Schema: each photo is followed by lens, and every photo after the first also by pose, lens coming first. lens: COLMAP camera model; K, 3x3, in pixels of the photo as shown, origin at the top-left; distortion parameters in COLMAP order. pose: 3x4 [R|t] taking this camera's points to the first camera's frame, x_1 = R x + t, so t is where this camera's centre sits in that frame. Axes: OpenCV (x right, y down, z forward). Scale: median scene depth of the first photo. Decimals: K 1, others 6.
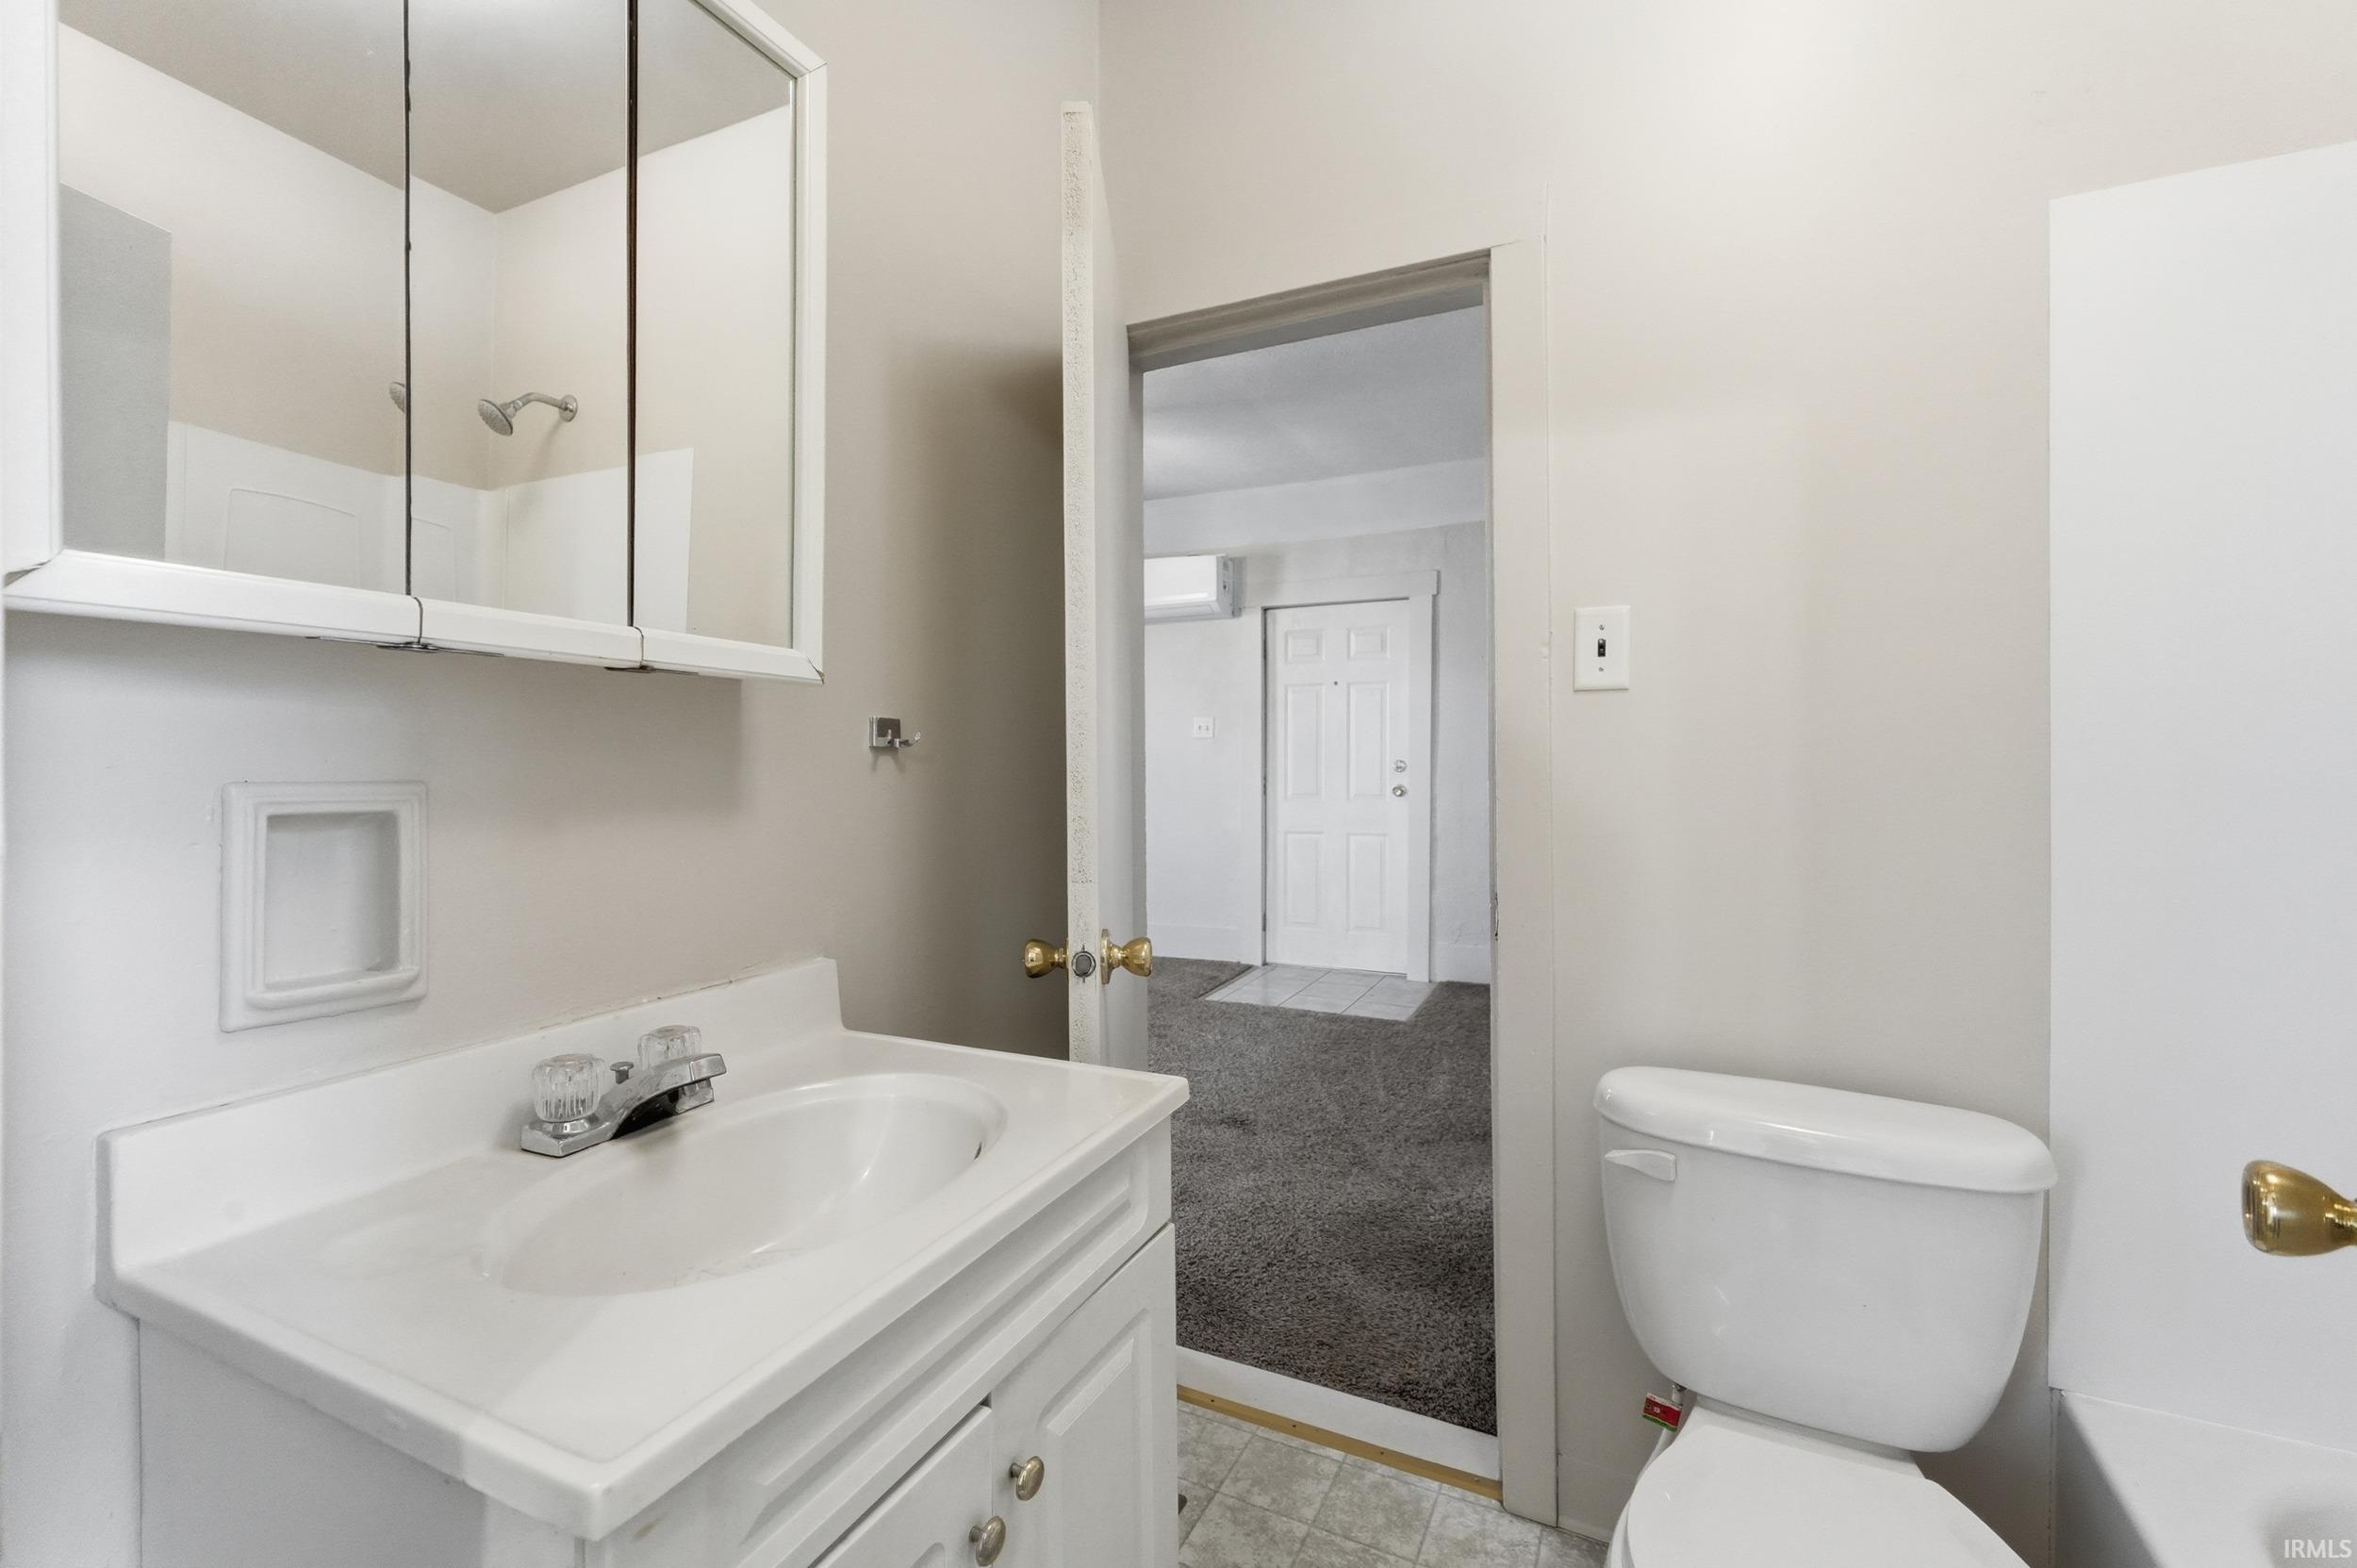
lens RADIAL K [[998.8, 0, 1171.1], [0, 998.8, 776.9], [0, 0, 1]] dist [0.000201, -0.000200]
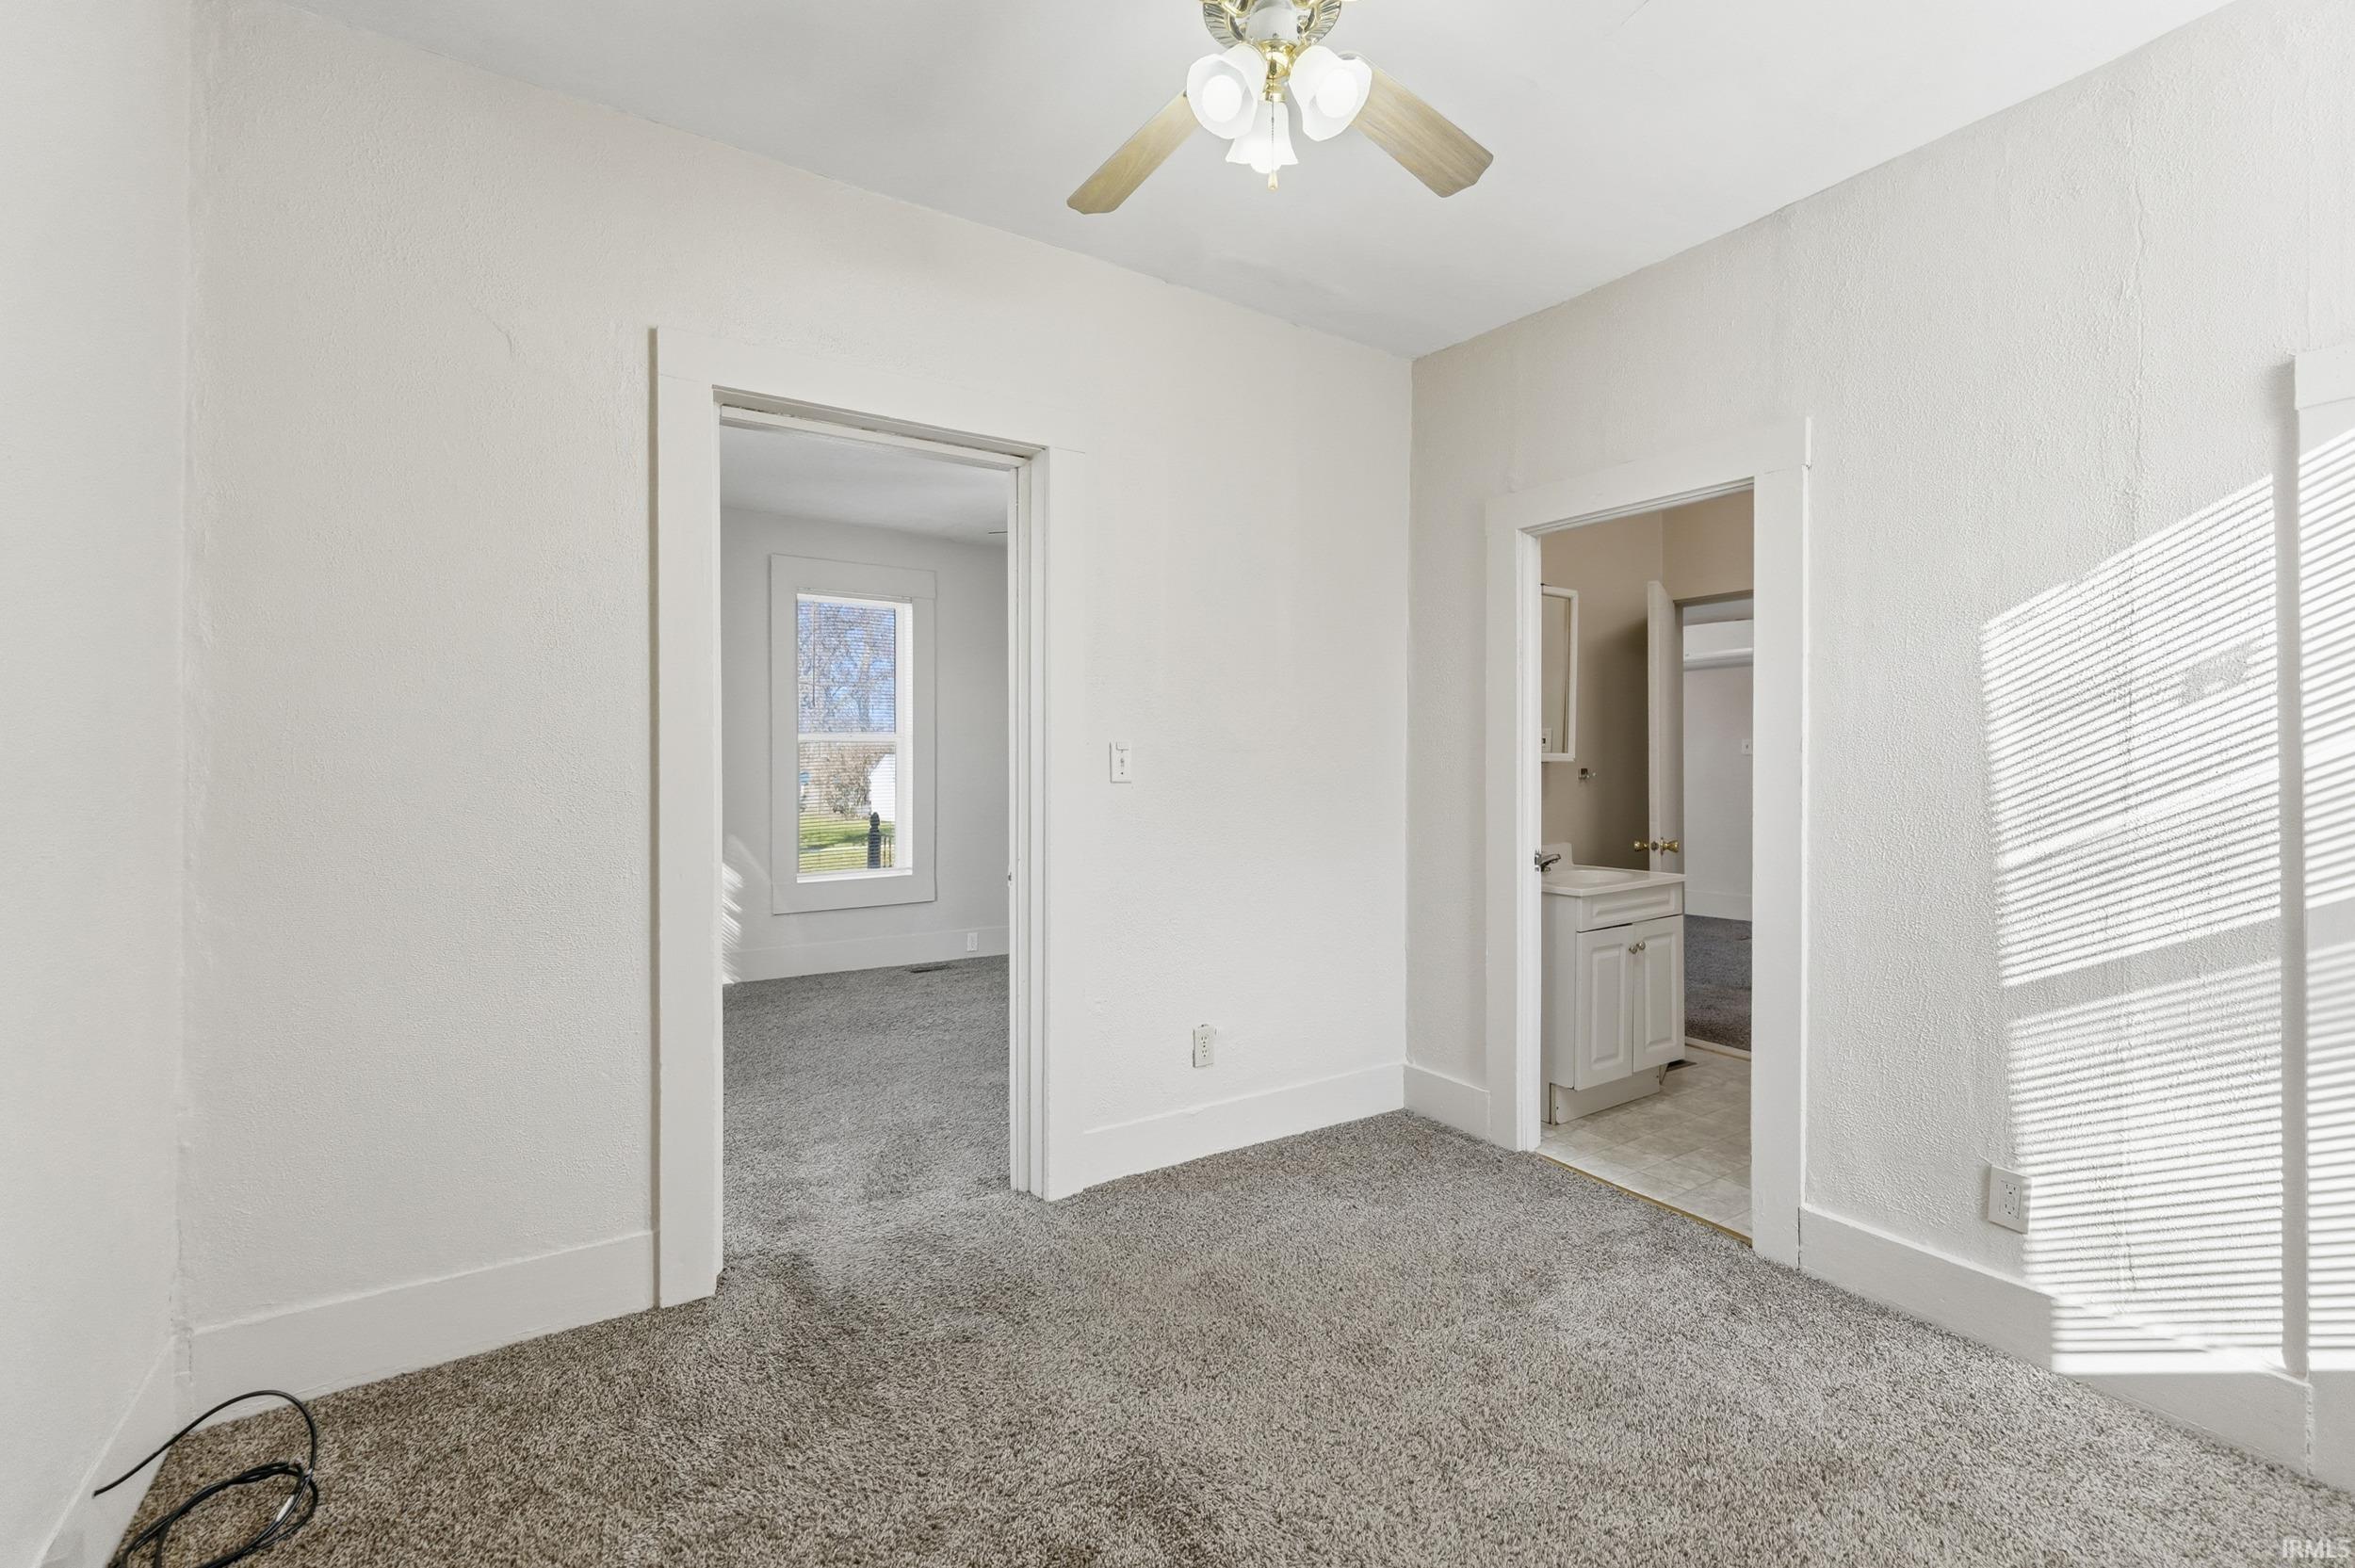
lens RADIAL K [[997.8, 0, 1170.1], [0, 997.8, 777.0], [0, 0, 1]] dist [0.000201, -0.000200]
pose [[0.864407, 0.001756, -0.502789, 0.172915], [-0.001200, 0.999998, 0.001430, -0.038410], [0.502791, -0.000632, 0.864408, -2.472943]]
